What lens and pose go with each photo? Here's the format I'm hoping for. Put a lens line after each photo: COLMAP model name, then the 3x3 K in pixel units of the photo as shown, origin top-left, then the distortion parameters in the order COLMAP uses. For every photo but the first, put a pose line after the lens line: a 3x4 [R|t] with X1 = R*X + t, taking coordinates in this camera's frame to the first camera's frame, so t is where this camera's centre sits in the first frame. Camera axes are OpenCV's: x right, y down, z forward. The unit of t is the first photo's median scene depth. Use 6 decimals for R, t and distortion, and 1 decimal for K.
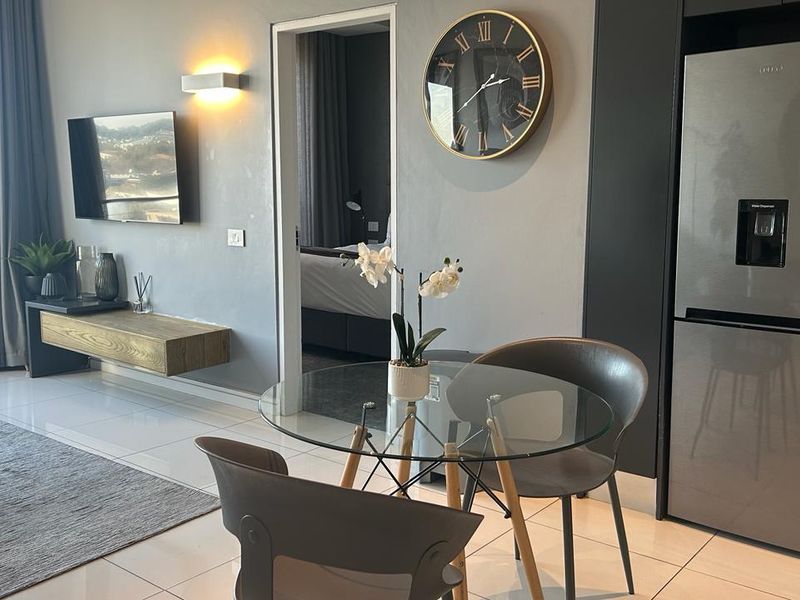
lens RADIAL K [[798.1, 0, 403.1], [0, 798.1, 294.9], [0, 0, 1]] dist [0.192283, -0.472625]
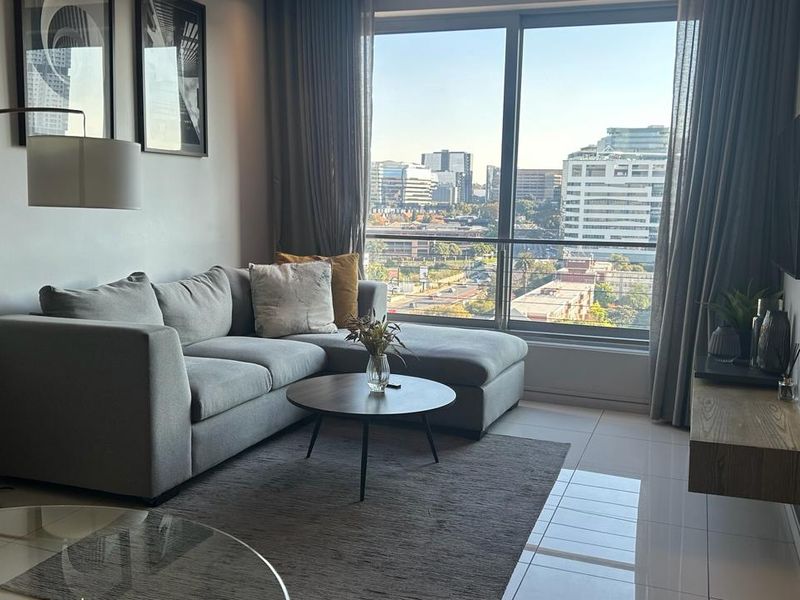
lens RADIAL K [[798.4, 0, 403.6], [0, 798.4, 301.0], [0, 0, 1]] dist [0.119534, -0.217052]
pose [[0.309020, 0.109926, -0.944681, 0.252122], [-0.149369, 0.986580, 0.065941, -0.064282], [0.939253, 0.120729, 0.321293, 0.484199]]
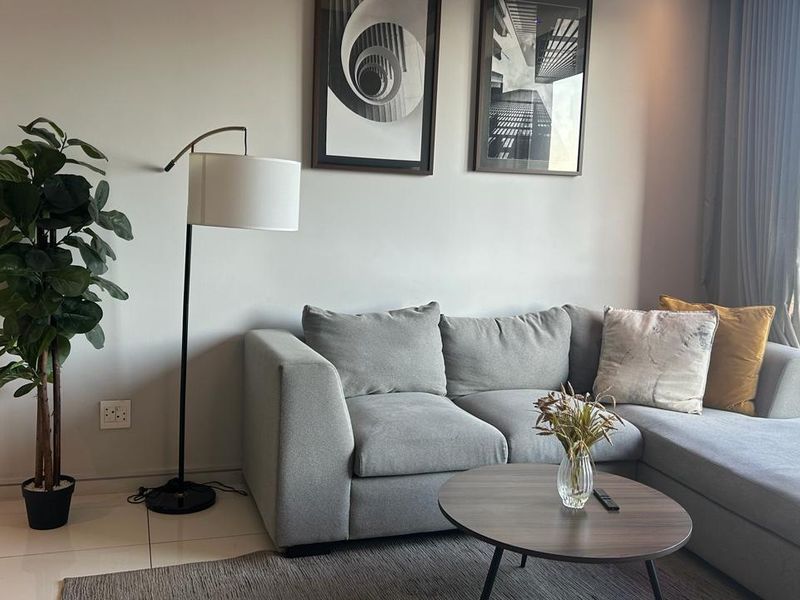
lens RADIAL K [[798.1, 0, 403.1], [0, 798.1, 294.9], [0, 0, 1]] dist [0.192283, -0.472625]
pose [[-0.543371, 0.054458, -0.837724, 0.012160], [-0.162270, 0.972261, 0.168456, -0.132656], [0.823660, 0.227472, -0.519462, 0.890840]]
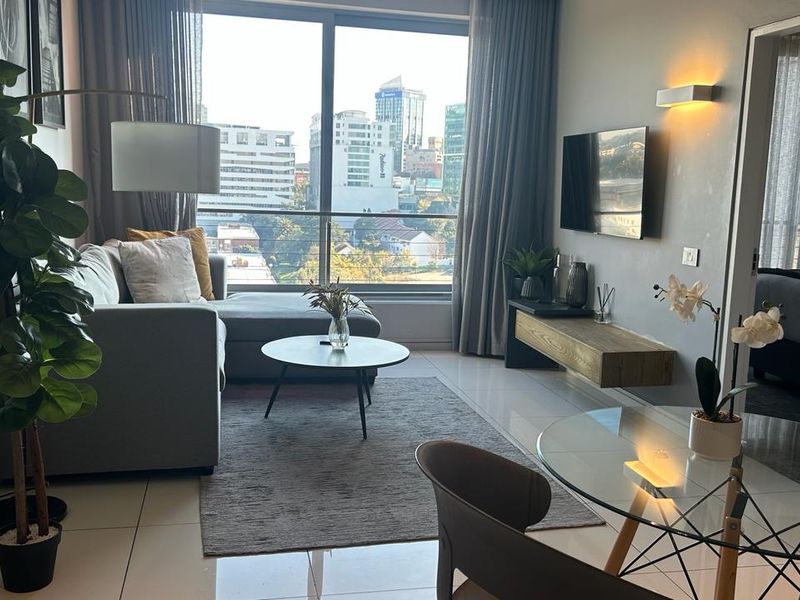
lens RADIAL K [[798.4, 0, 403.6], [0, 798.4, 301.0], [0, 0, 1]] dist [0.119534, -0.217052]
pose [[0.776723, 0.110169, -0.620132, 0.123037], [-0.112248, 0.993034, 0.035824, -0.014811], [0.619759, 0.041783, 0.783679, 0.043659]]
